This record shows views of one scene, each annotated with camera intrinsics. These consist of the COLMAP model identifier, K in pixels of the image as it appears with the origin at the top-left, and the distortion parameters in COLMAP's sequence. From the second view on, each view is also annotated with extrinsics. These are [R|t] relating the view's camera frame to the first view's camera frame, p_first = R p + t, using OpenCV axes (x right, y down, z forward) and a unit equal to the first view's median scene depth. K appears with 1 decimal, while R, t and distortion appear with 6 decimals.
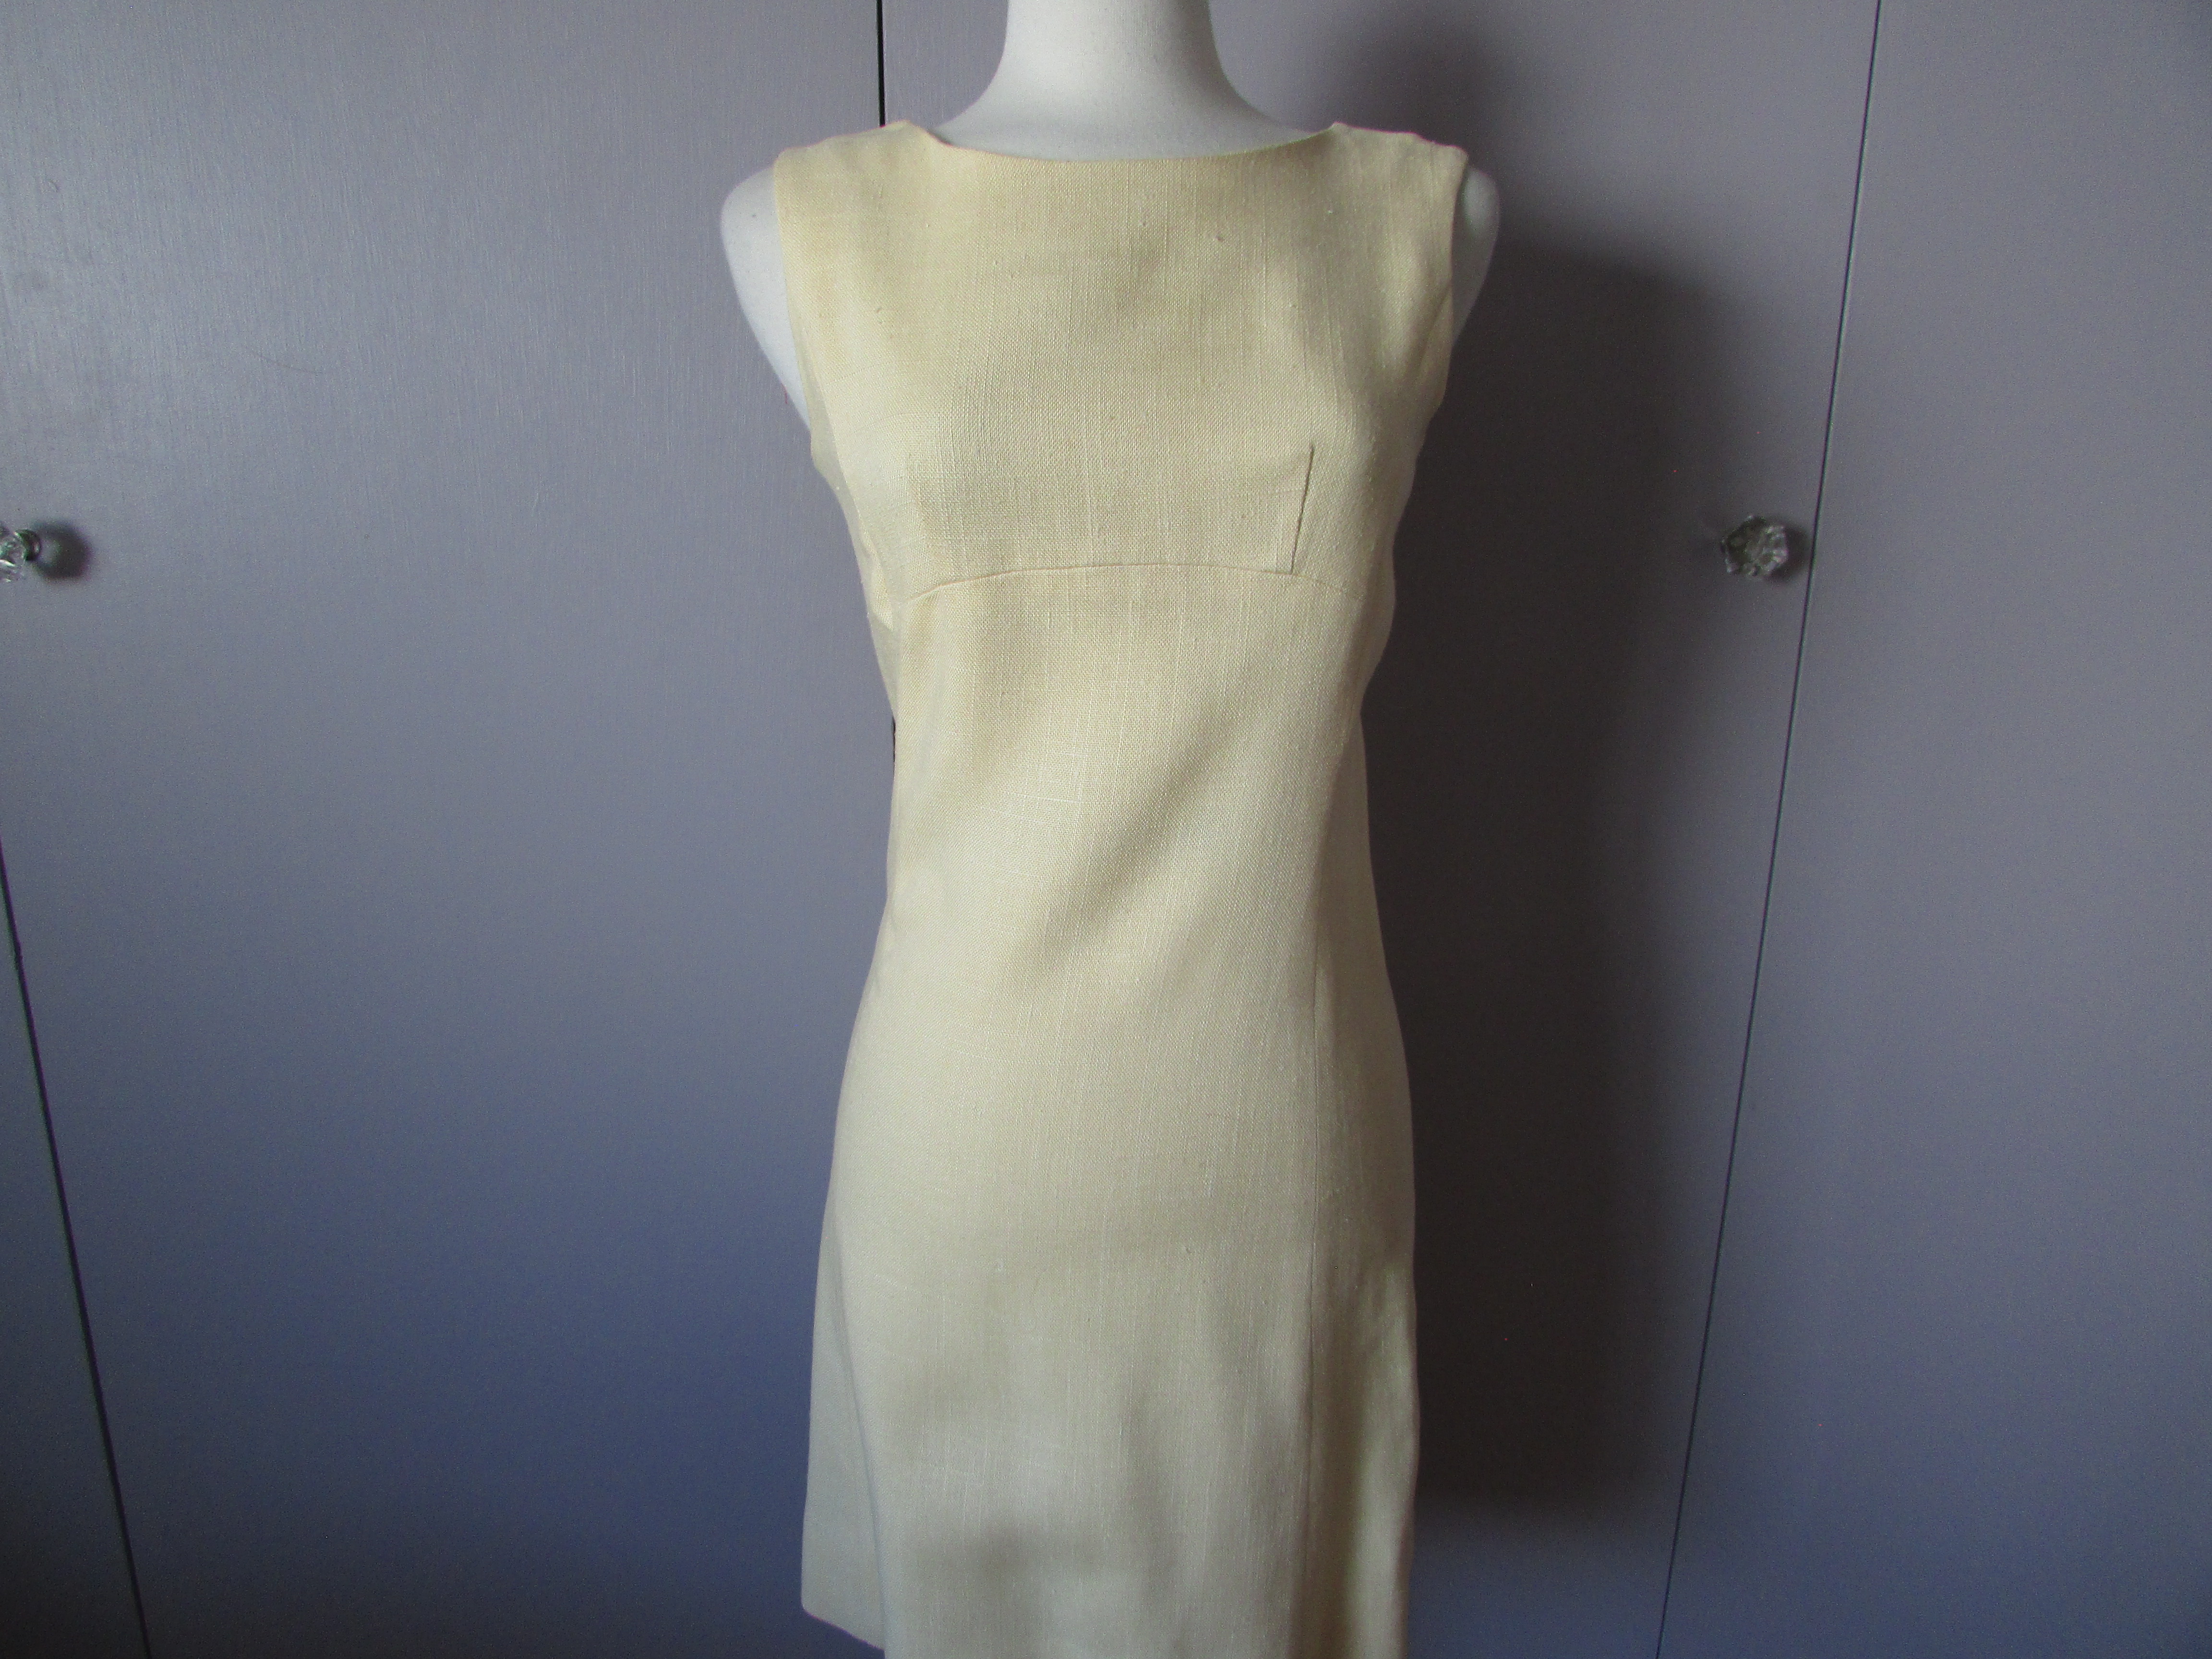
lens RADIAL K [[1561.0, 0, 1111.0], [0, 1561.0, 829.2], [0, 0, 1]] dist [-0.020374, -0.003614]
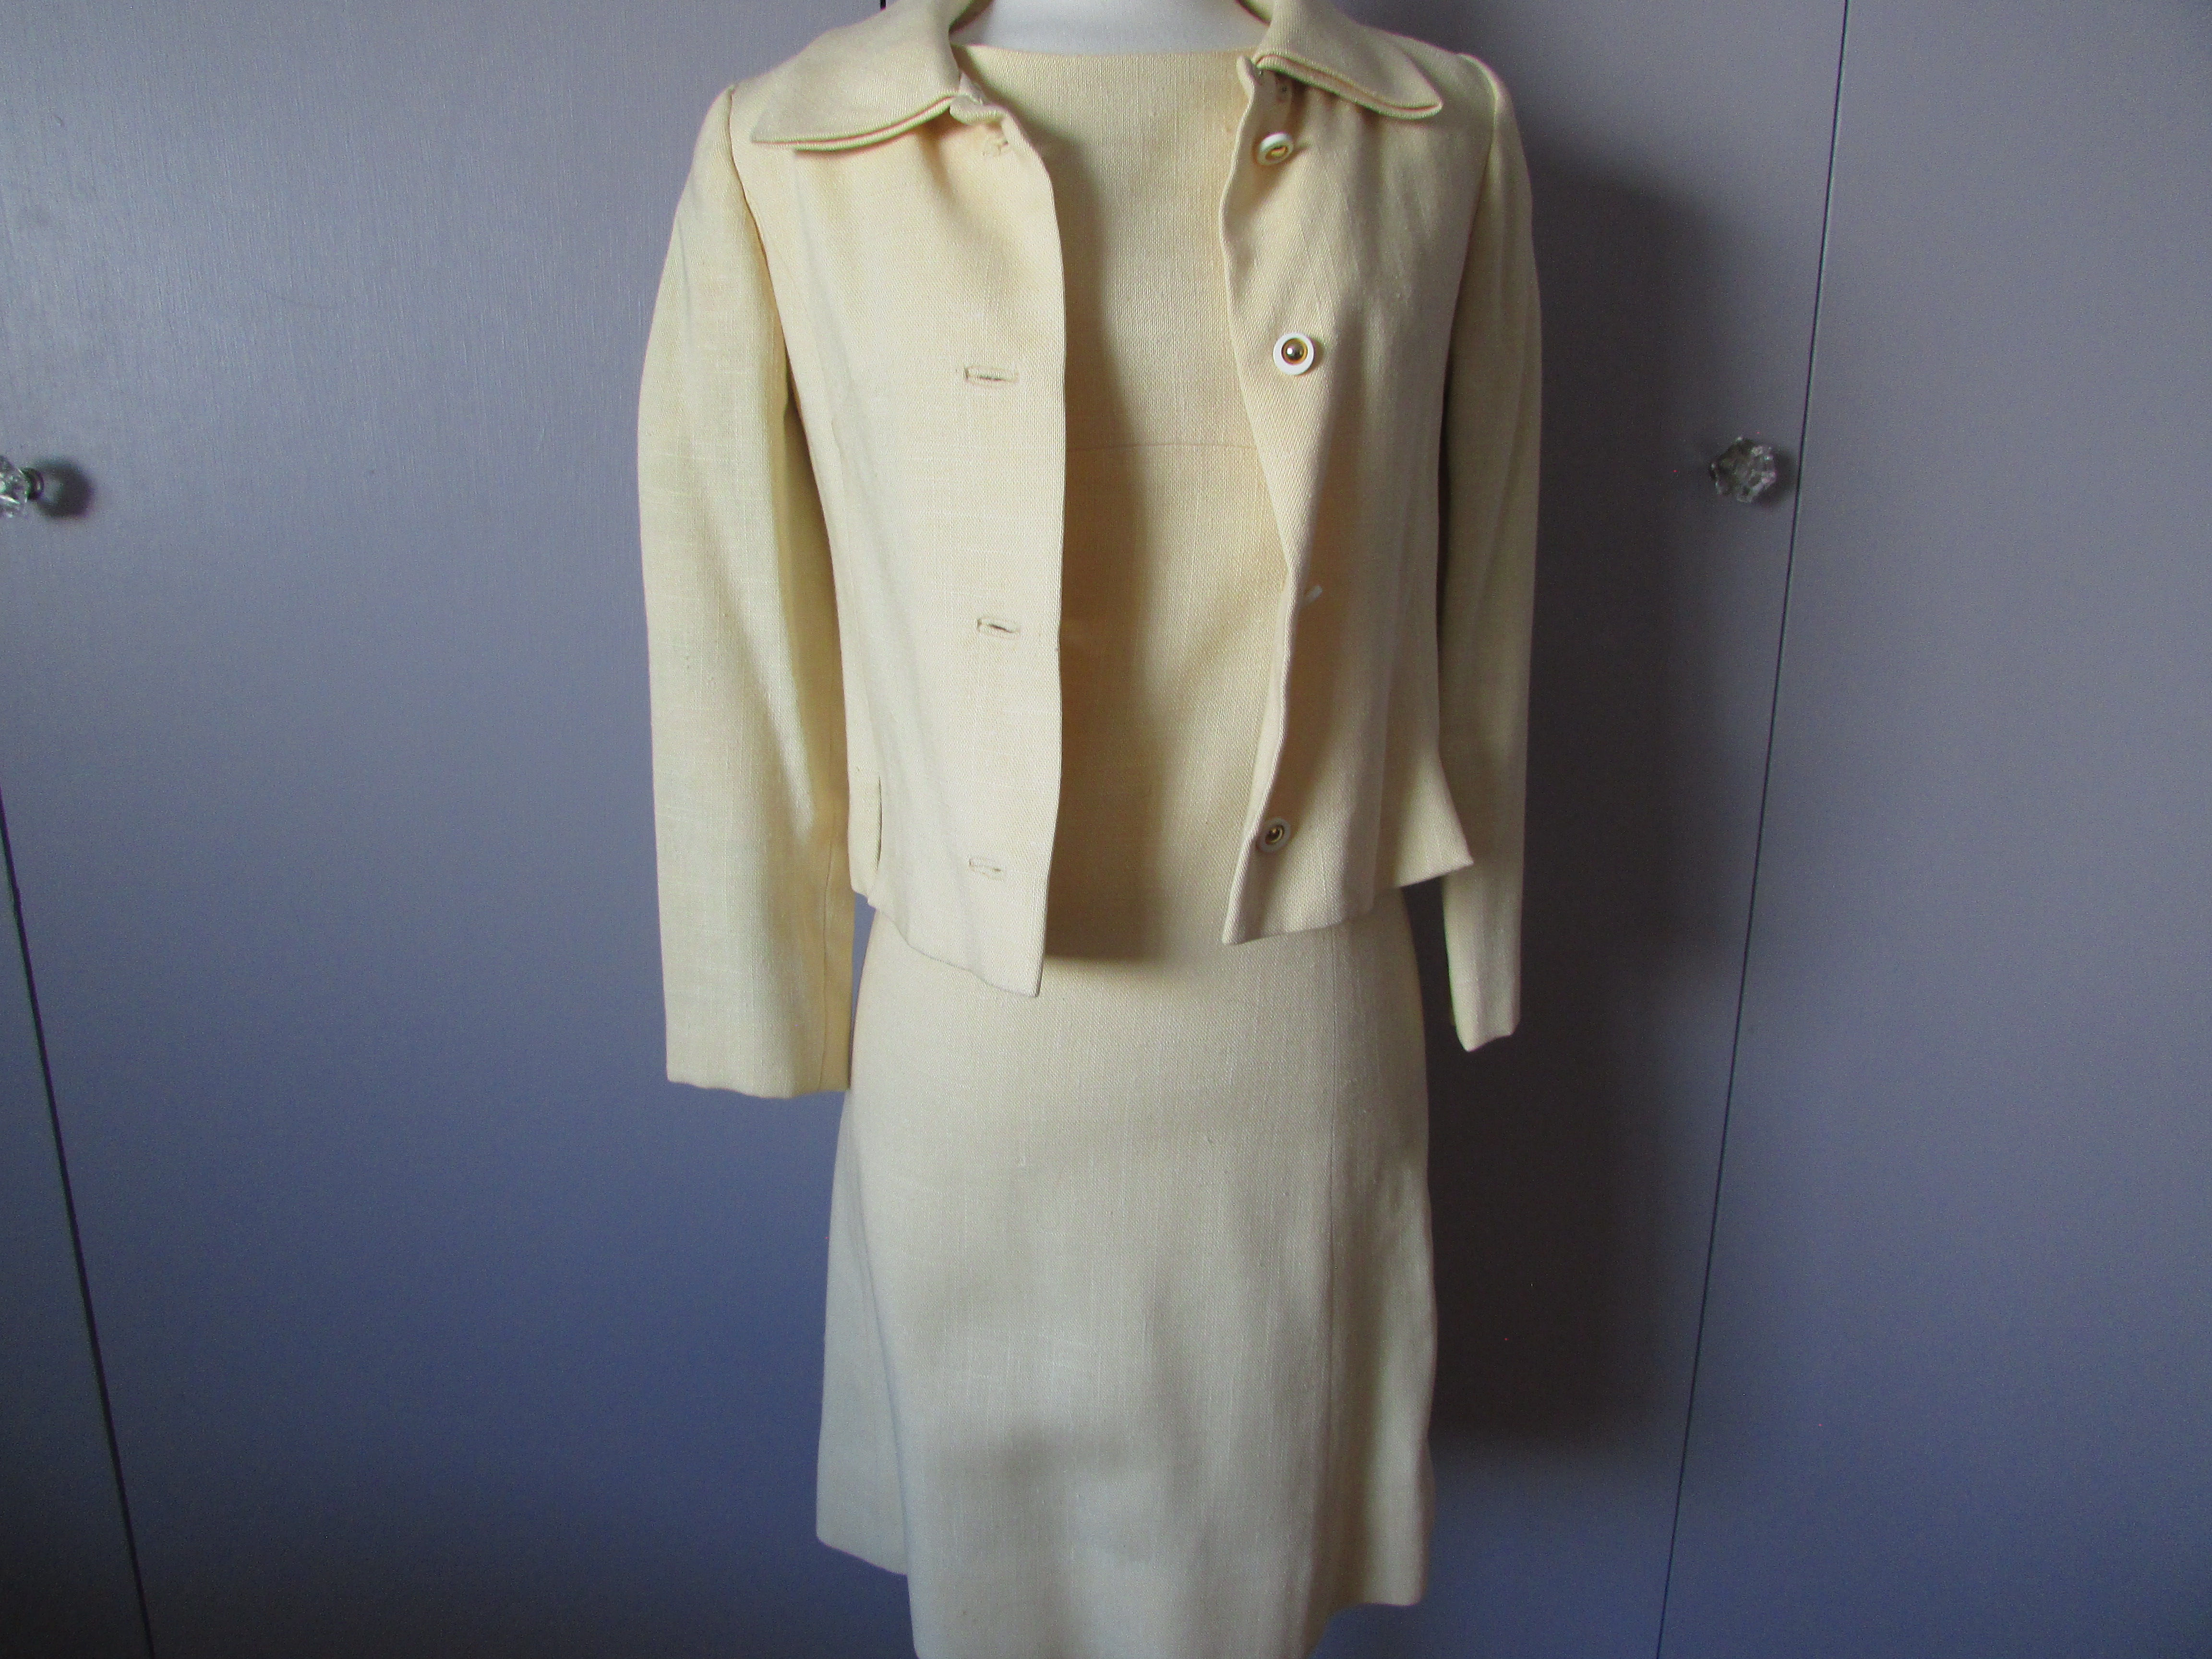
lens RADIAL K [[1561.0, 0, 1107.3], [0, 1561.0, 830.9], [0, 0, 1]] dist [-0.020374, -0.003614]
pose [[0.999747, -0.015071, 0.016685, -0.027511], [0.015356, 0.999737, -0.017035, 0.079016], [-0.016424, 0.017287, 0.999716, -0.008218]]
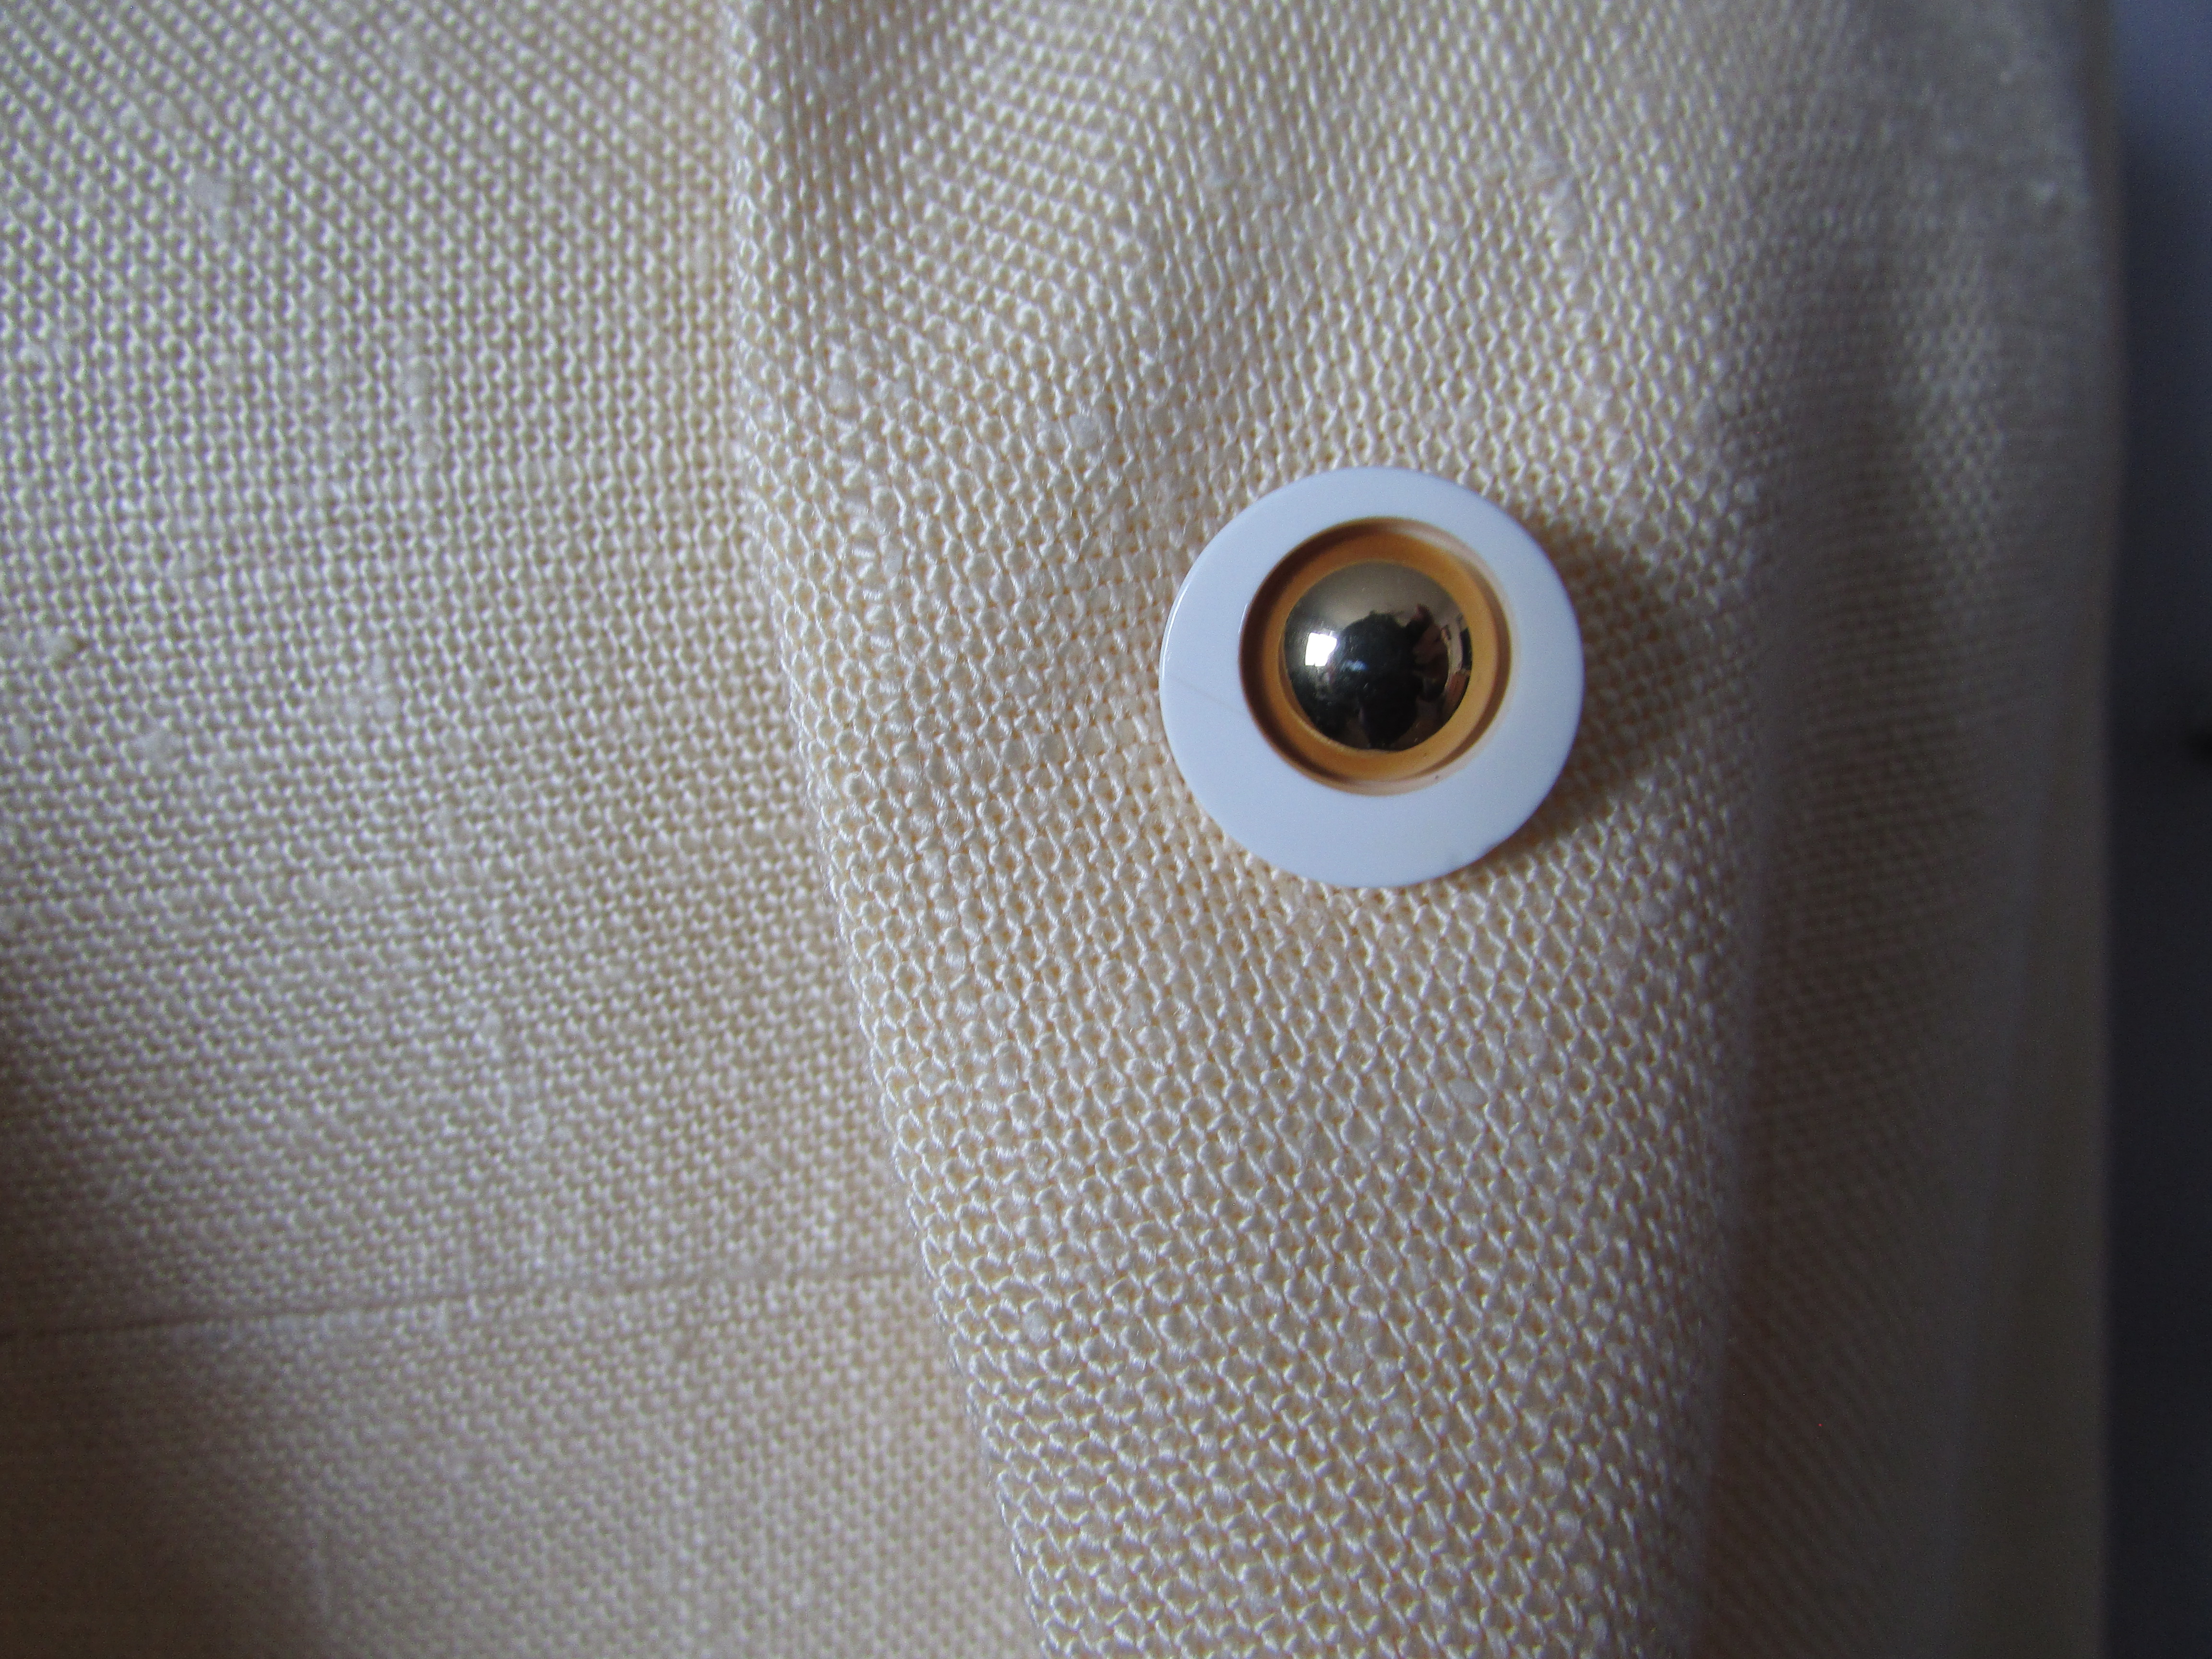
lens RADIAL K [[1561.0, 0, 1104.8], [0, 1561.0, 828.6], [0, 0, 1]] dist [-0.020374, -0.003614]
pose [[0.998694, -0.041544, 0.029738, 0.067308], [0.044401, 0.993698, -0.102918, -0.156692], [-0.025275, 0.104104, 0.994245, 0.690982]]
